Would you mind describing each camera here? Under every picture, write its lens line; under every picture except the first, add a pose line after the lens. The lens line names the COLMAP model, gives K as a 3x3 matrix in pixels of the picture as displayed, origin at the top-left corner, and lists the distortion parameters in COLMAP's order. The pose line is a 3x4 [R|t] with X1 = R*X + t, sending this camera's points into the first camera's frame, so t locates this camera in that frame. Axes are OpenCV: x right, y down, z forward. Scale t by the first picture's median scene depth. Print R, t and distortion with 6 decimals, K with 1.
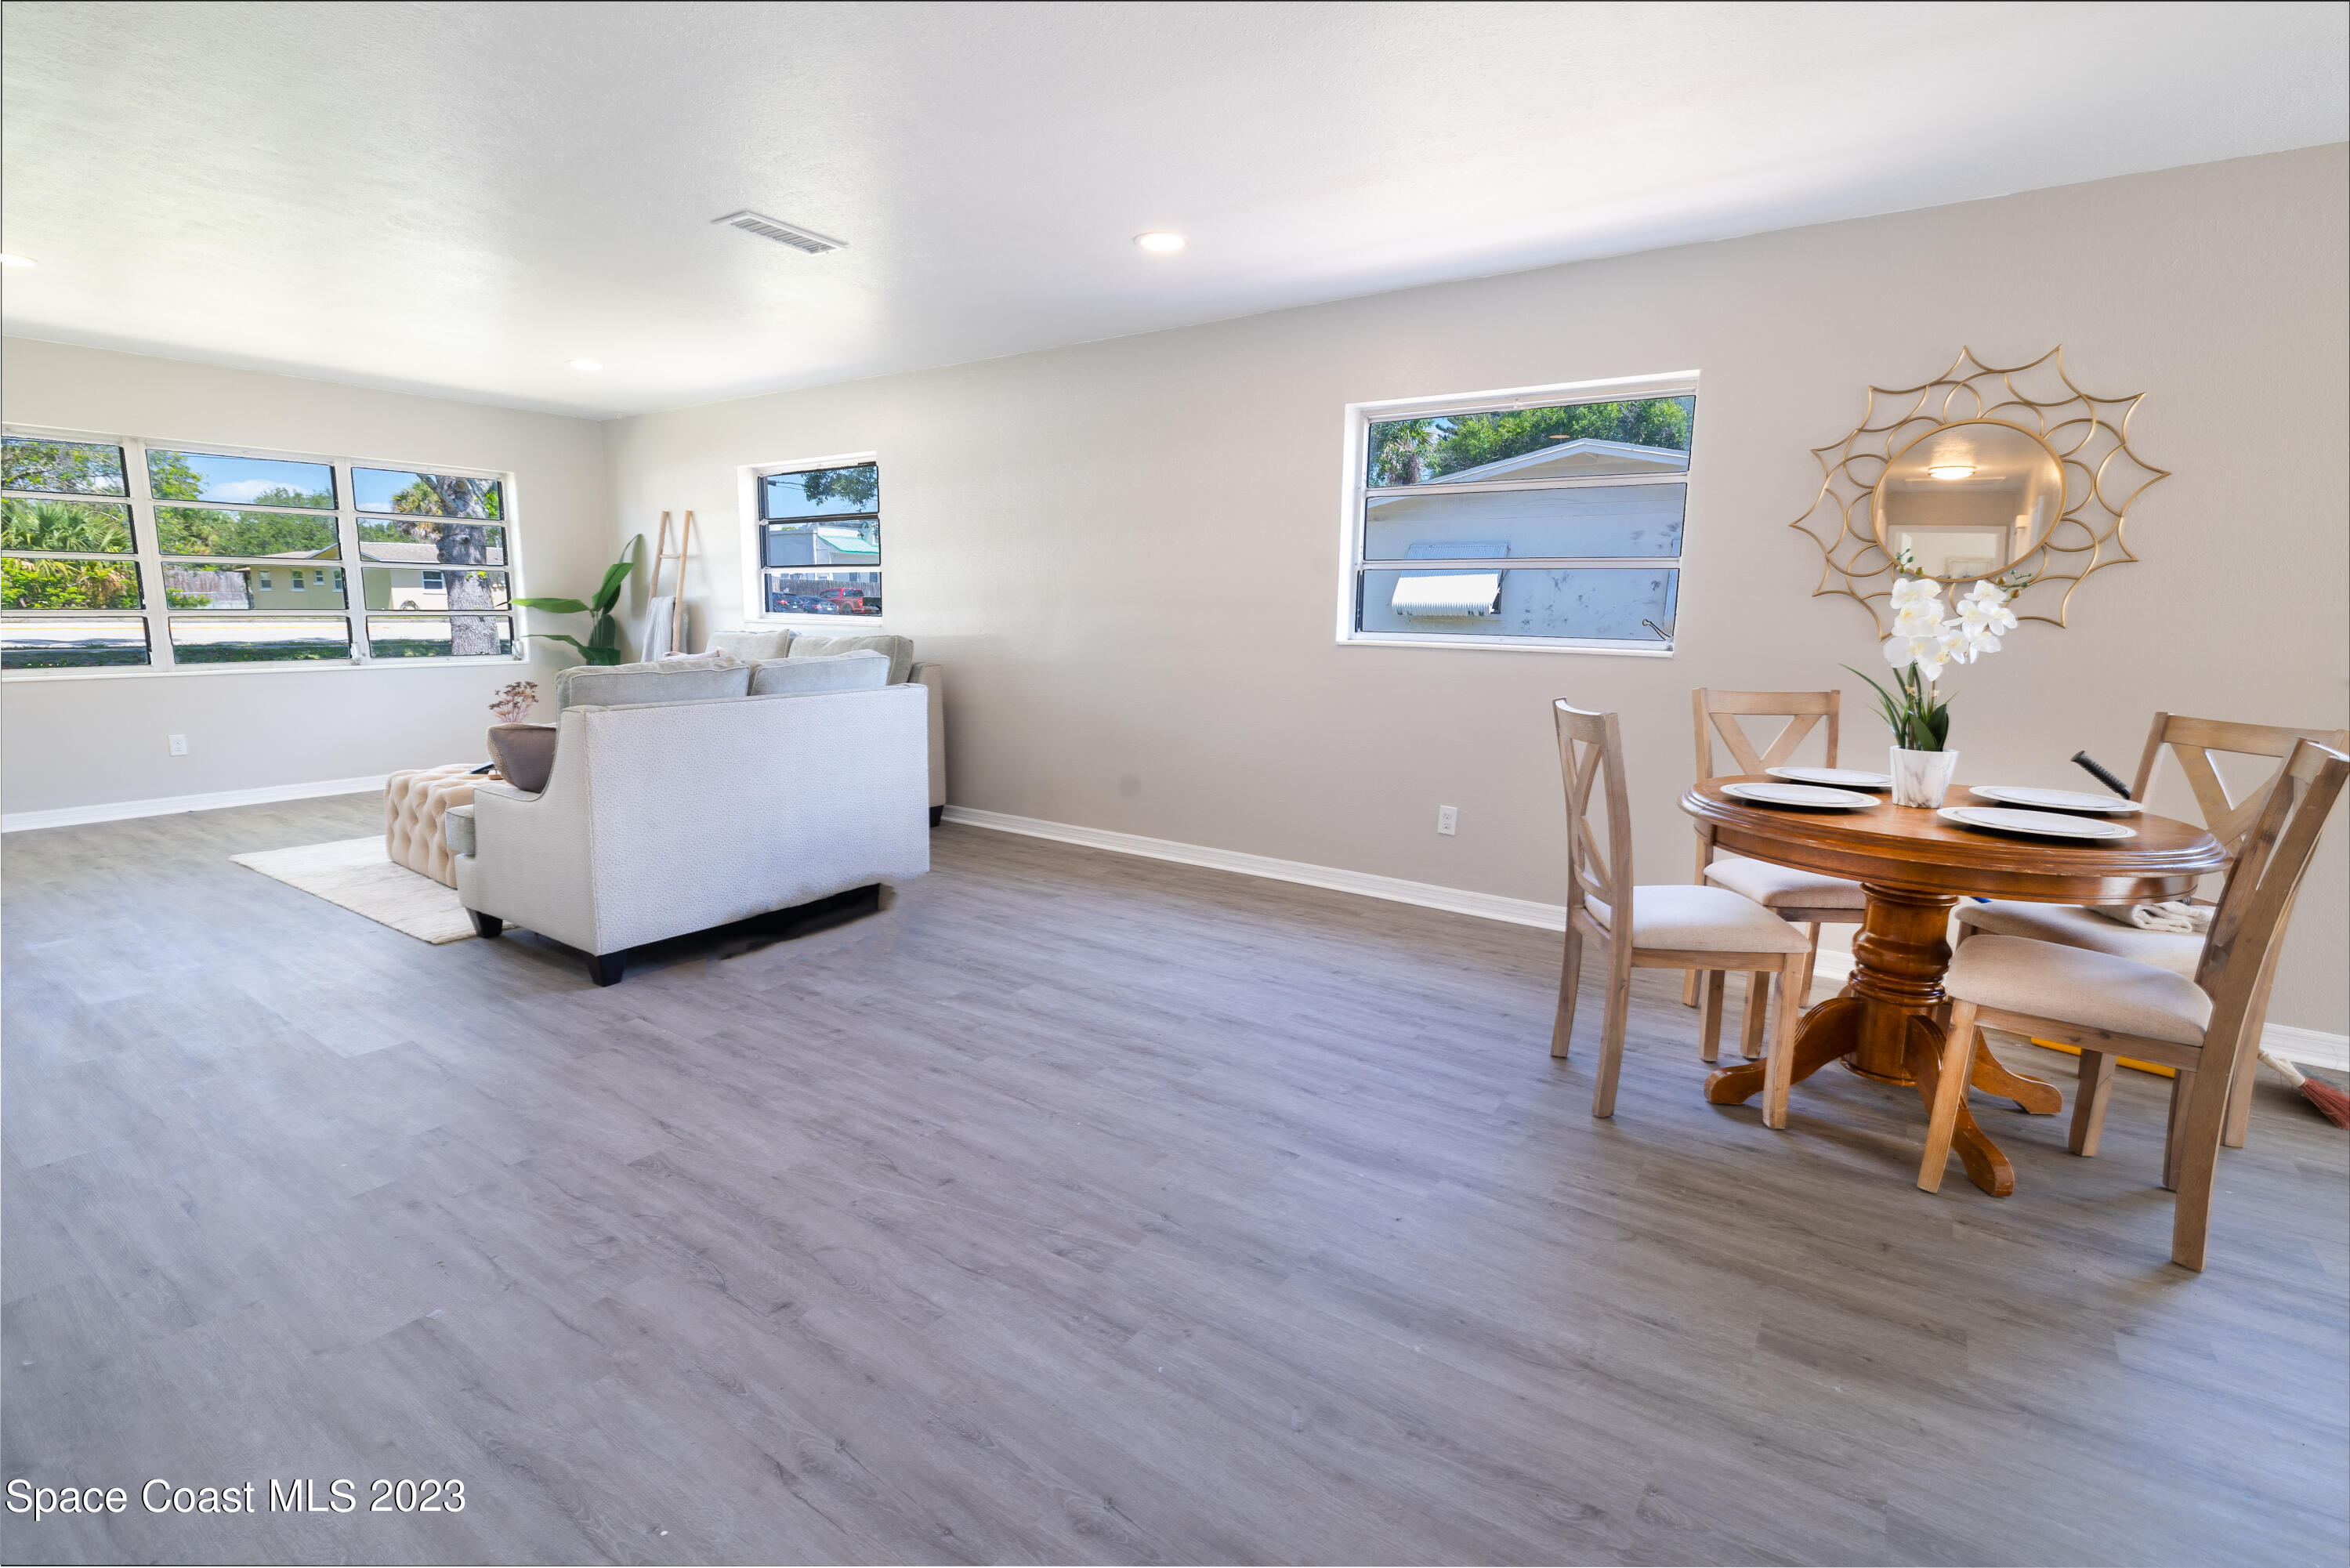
lens RADIAL K [[1102.9, 0, 1179.0], [0, 1102.9, 822.4], [0, 0, 1]] dist [-0.002528, -0.000268]
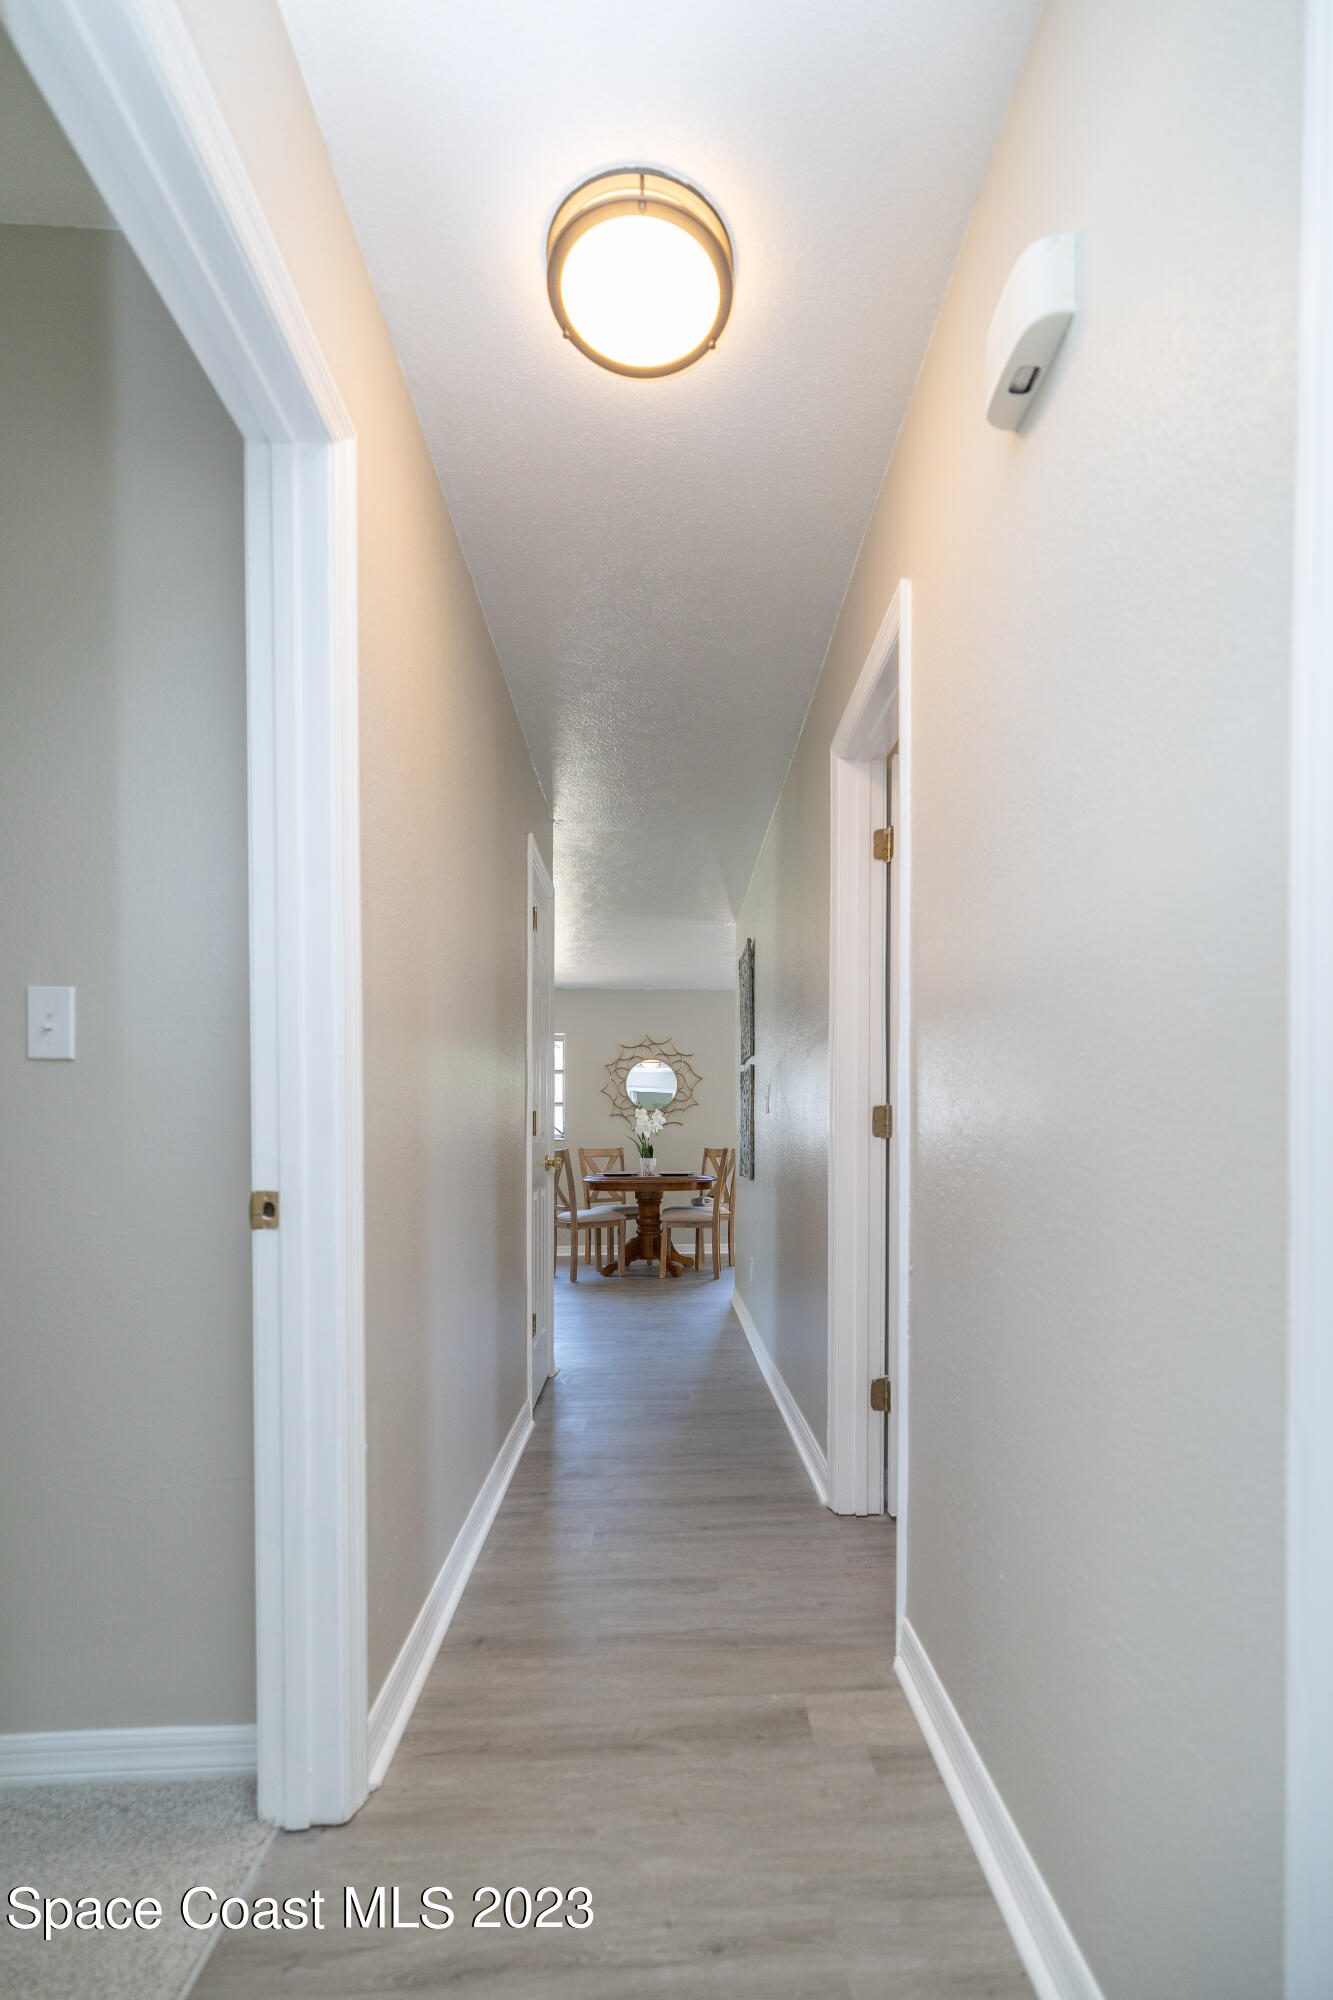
lens RADIAL K [[830.1, 0, 666.5], [0, 830.1, 1000.0], [0, 0, 1]] dist [0.001092, 0.000419]
pose [[0.820942, 0.086674, 0.564395, -0.738748], [0.116293, 0.942318, -0.313867, 0.275744], [-0.559043, 0.323302, 0.763509, -1.106105]]
